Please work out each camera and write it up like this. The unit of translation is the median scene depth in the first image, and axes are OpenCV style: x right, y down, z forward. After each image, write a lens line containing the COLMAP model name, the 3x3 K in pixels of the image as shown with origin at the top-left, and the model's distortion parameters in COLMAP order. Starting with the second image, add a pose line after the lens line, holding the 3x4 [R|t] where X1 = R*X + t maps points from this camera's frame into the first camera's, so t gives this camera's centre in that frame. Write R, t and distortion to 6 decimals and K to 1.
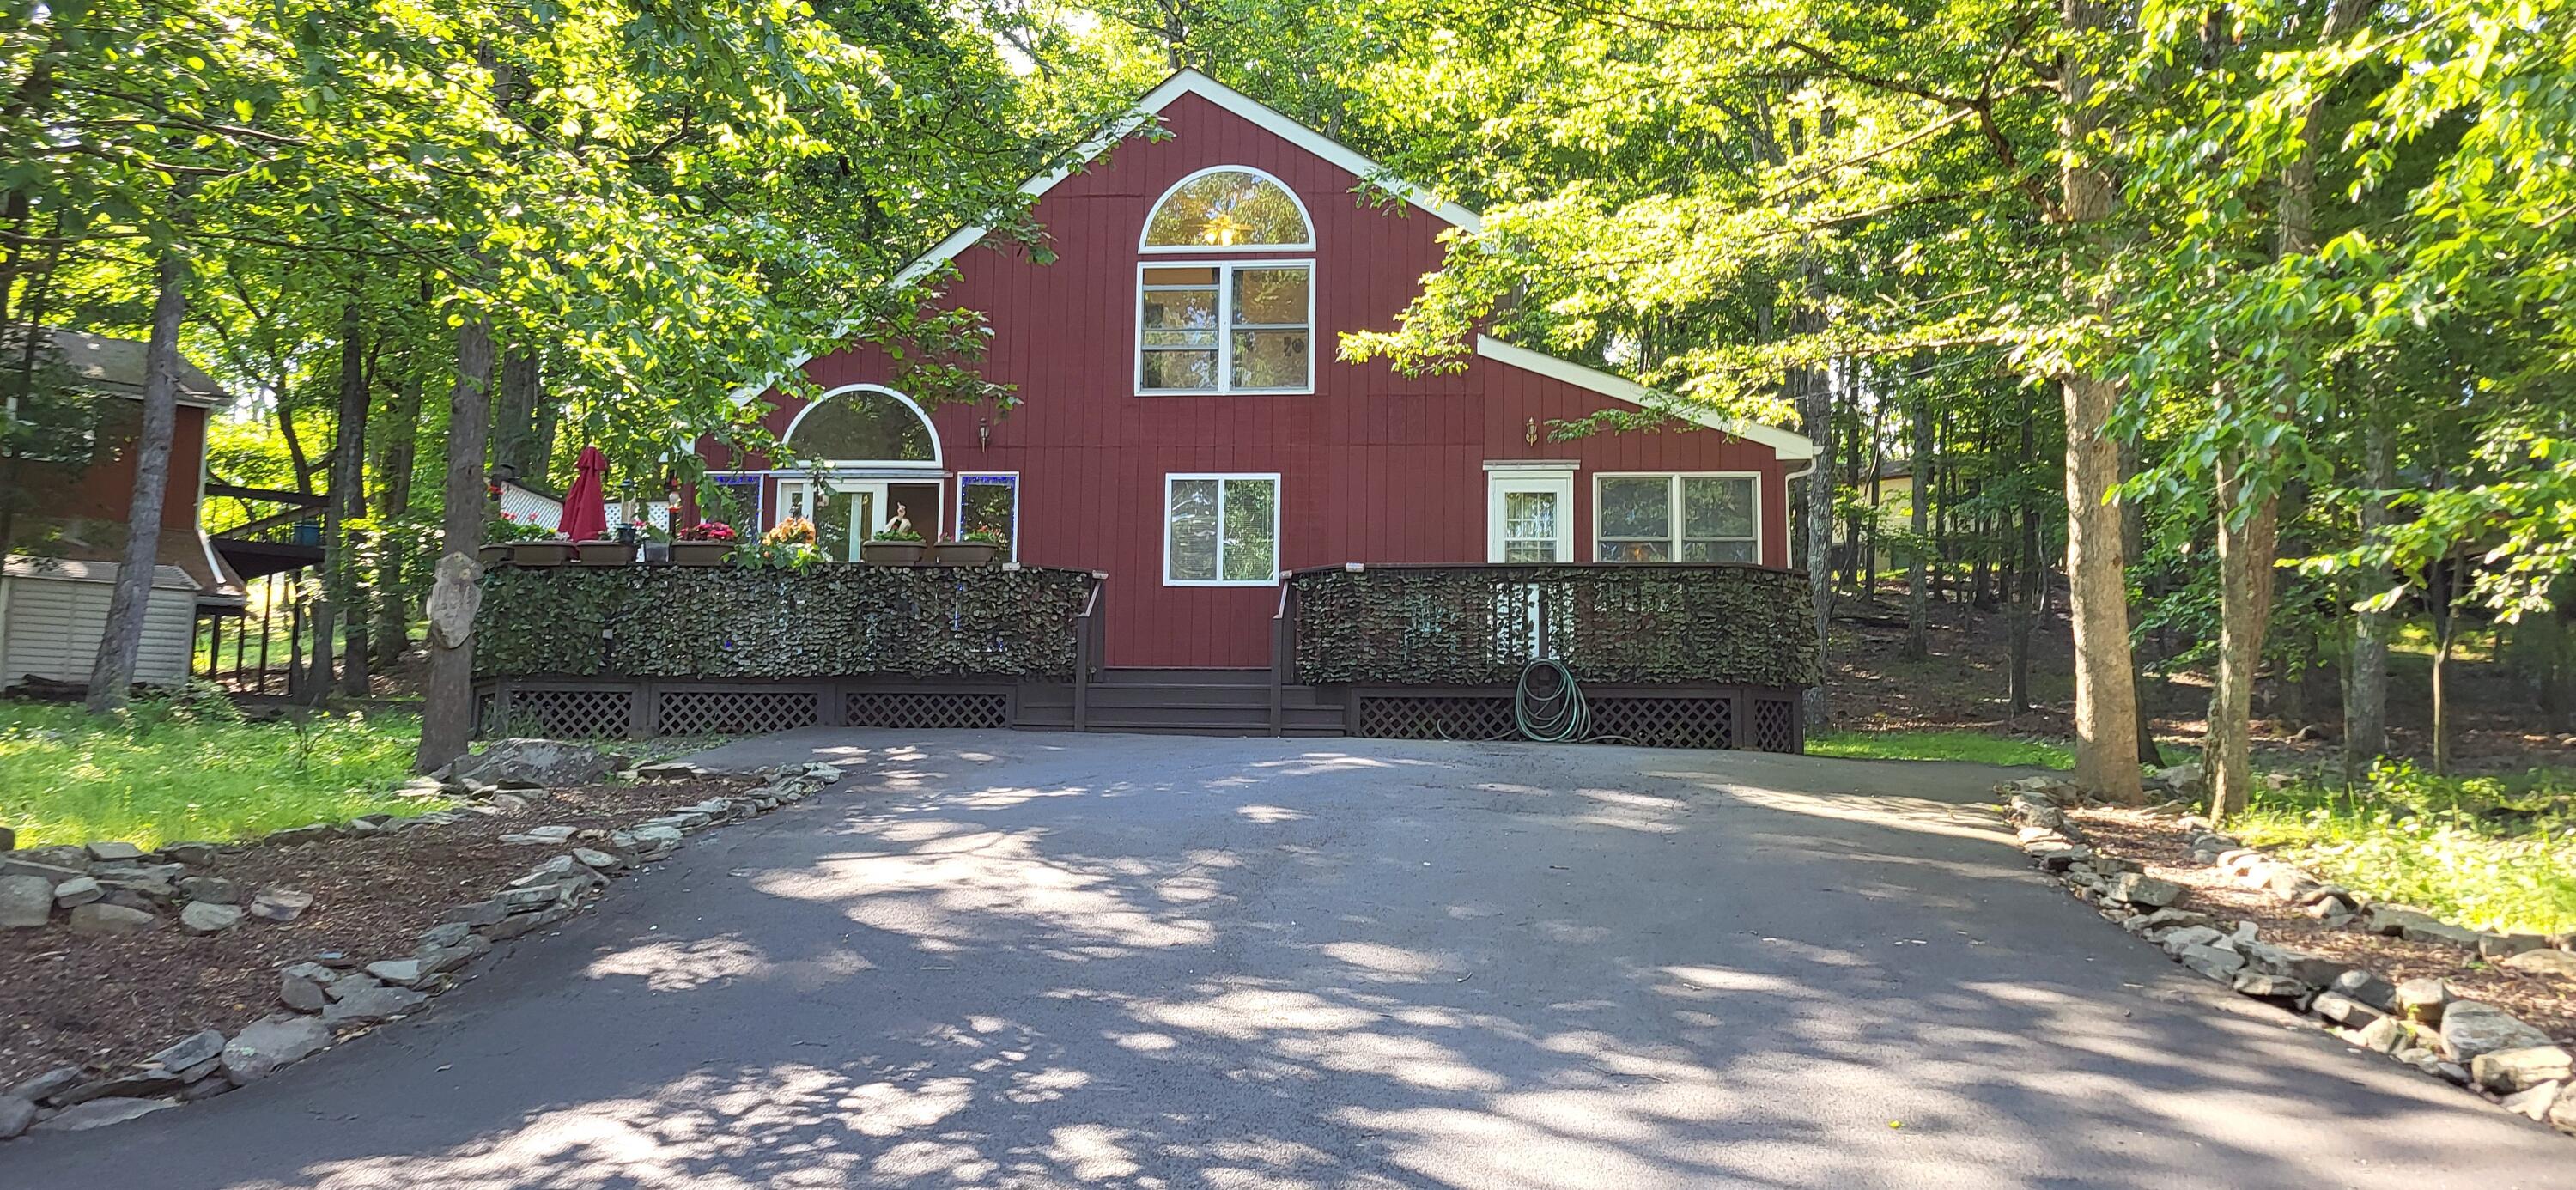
lens RADIAL K [[1929.0, 0, 1294.6], [0, 1929.0, 562.6], [0, 0, 1]] dist [0.081394, -0.110634]
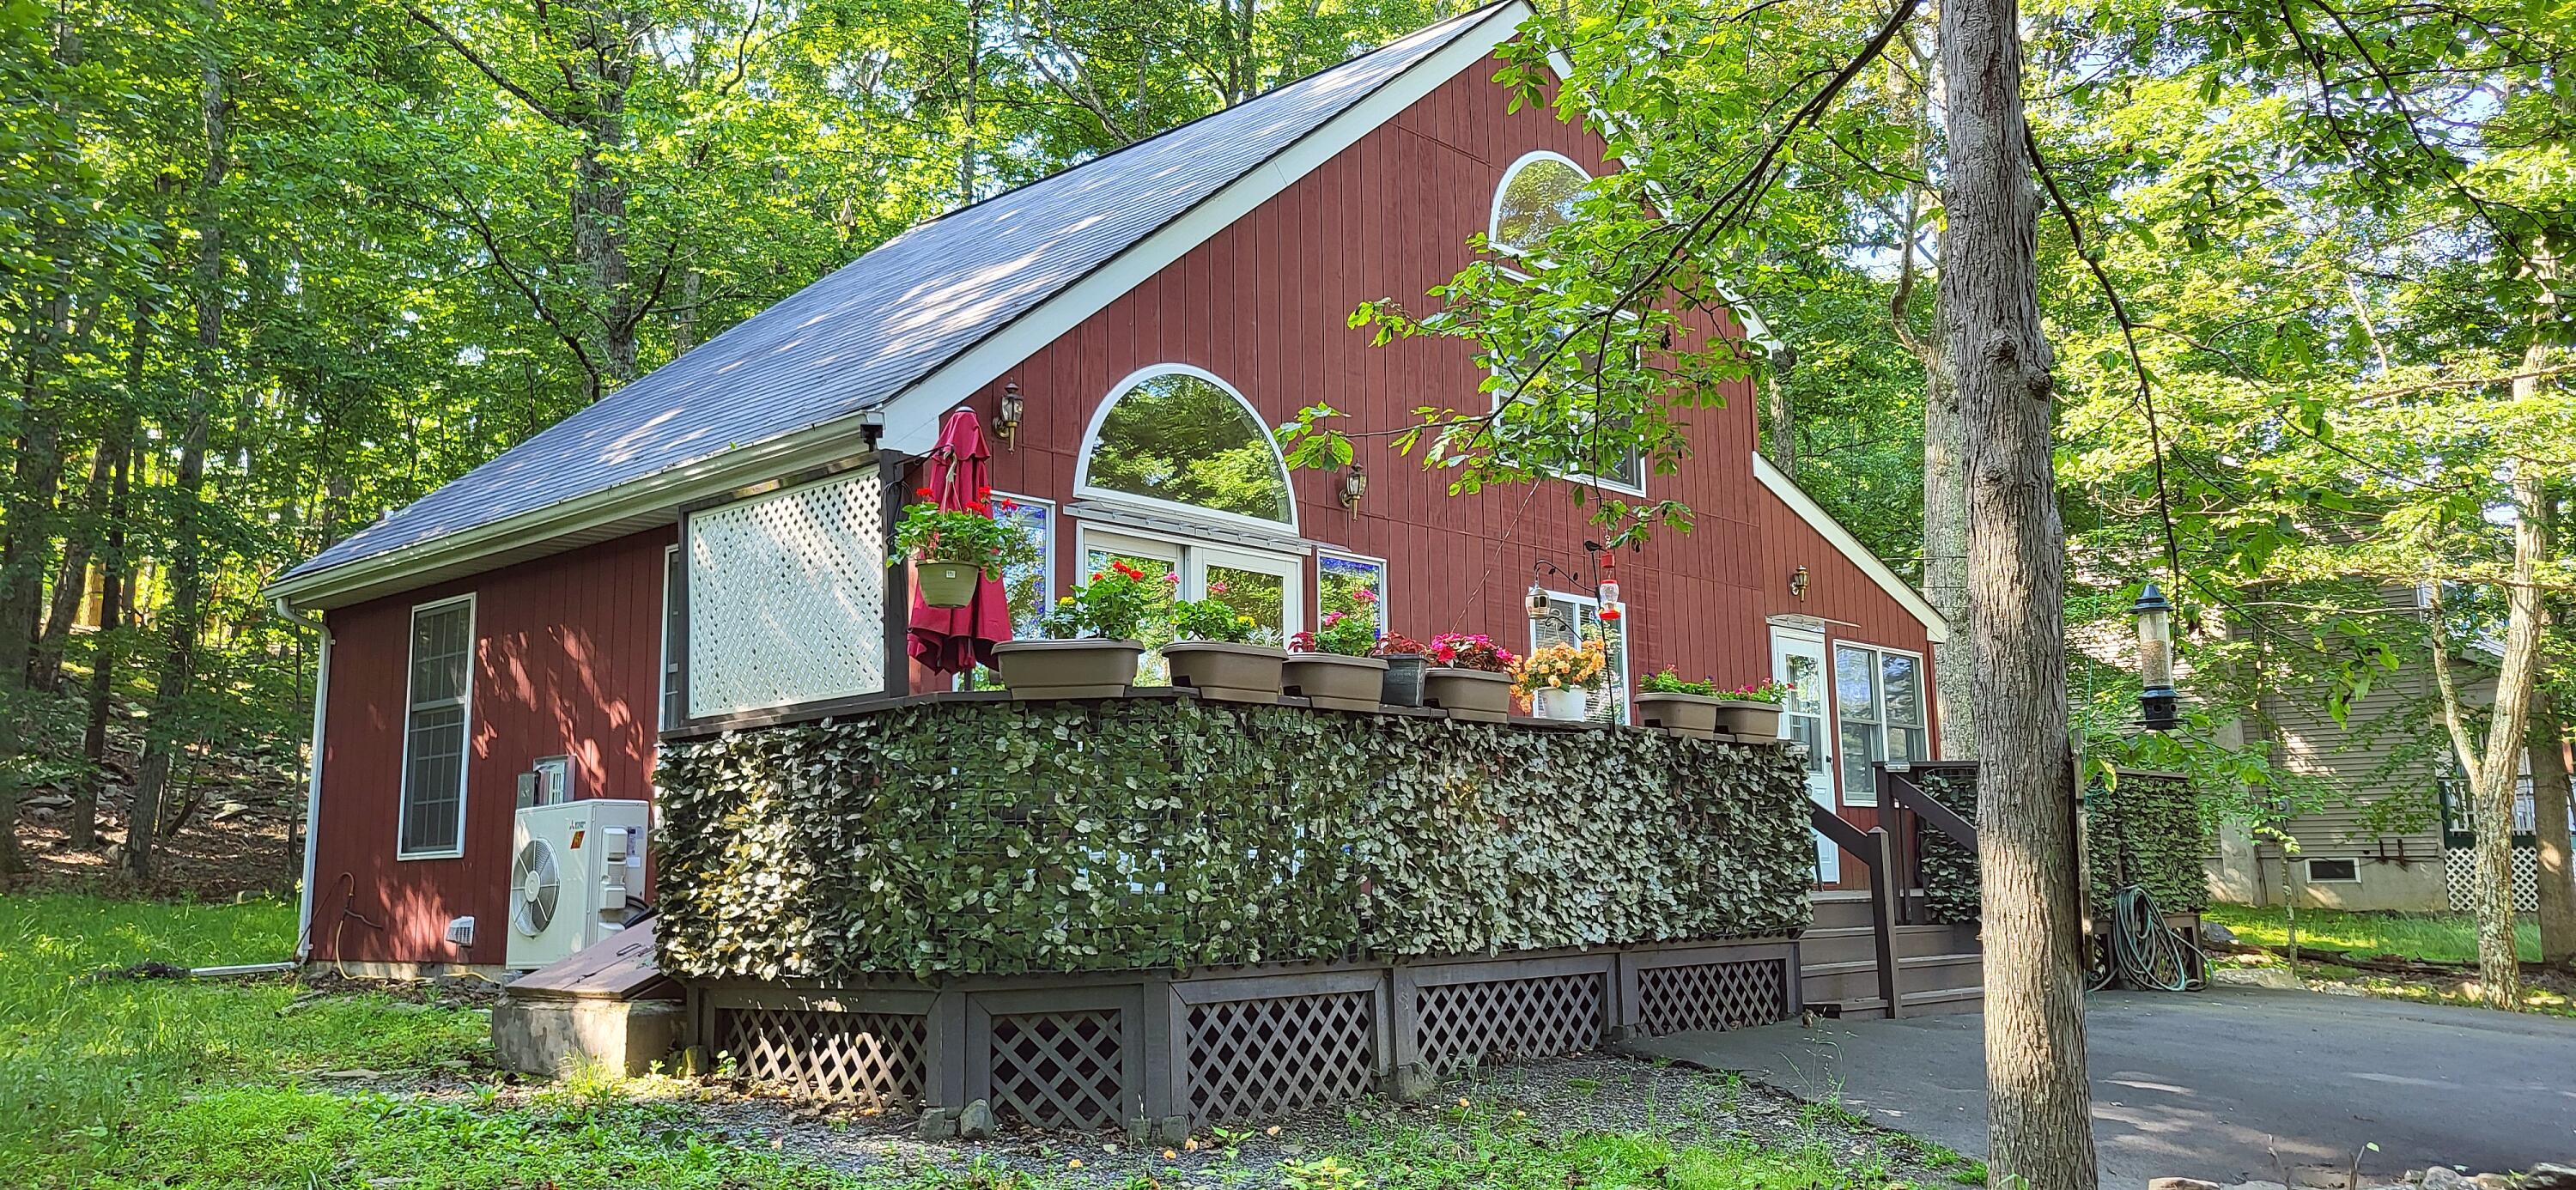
lens RADIAL K [[1960.7, 0, 1365.6], [0, 1960.7, 550.8], [0, 0, 1]] dist [0.073577, -0.047389]
pose [[0.588863, 0.111719, 0.800474, -0.724145], [-0.075131, 0.993679, -0.083415, 0.002350], [-0.804733, -0.011020, 0.593534, 0.727143]]
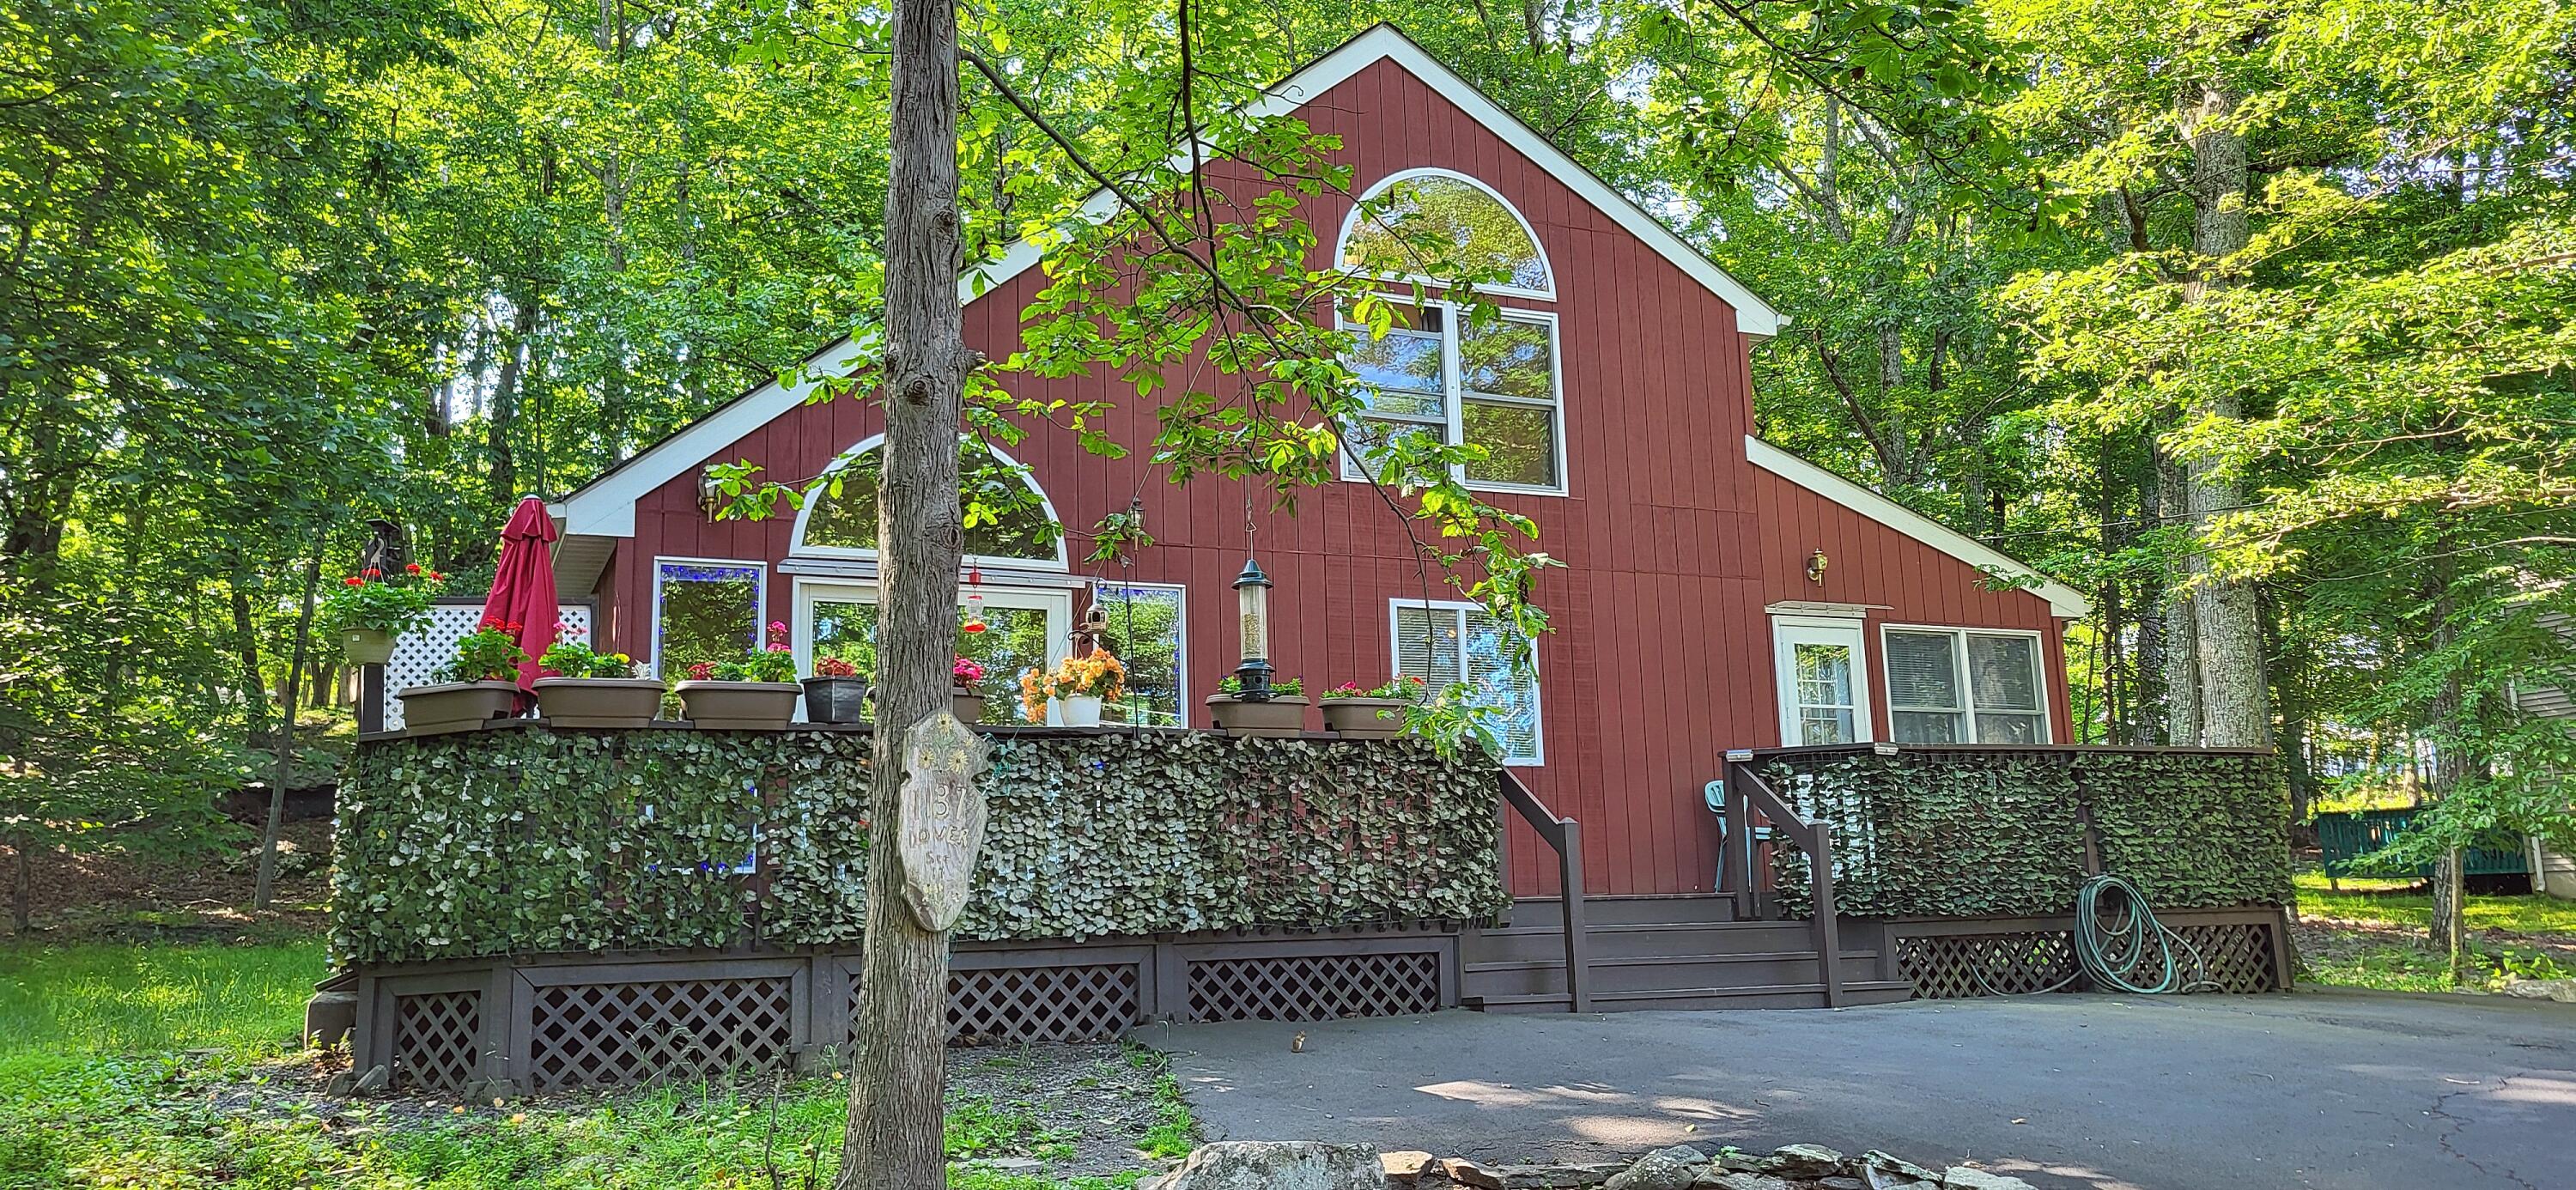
lens RADIAL K [[1915.4, 0, 1319.3], [0, 1915.4, 595.8], [0, 0, 1]] dist [0.051313, -0.000447]
pose [[0.866310, 0.048020, 0.497193, -0.477867], [-0.020090, 0.997912, -0.061376, -0.005643], [-0.499102, 0.043183, 0.865467, 0.484169]]
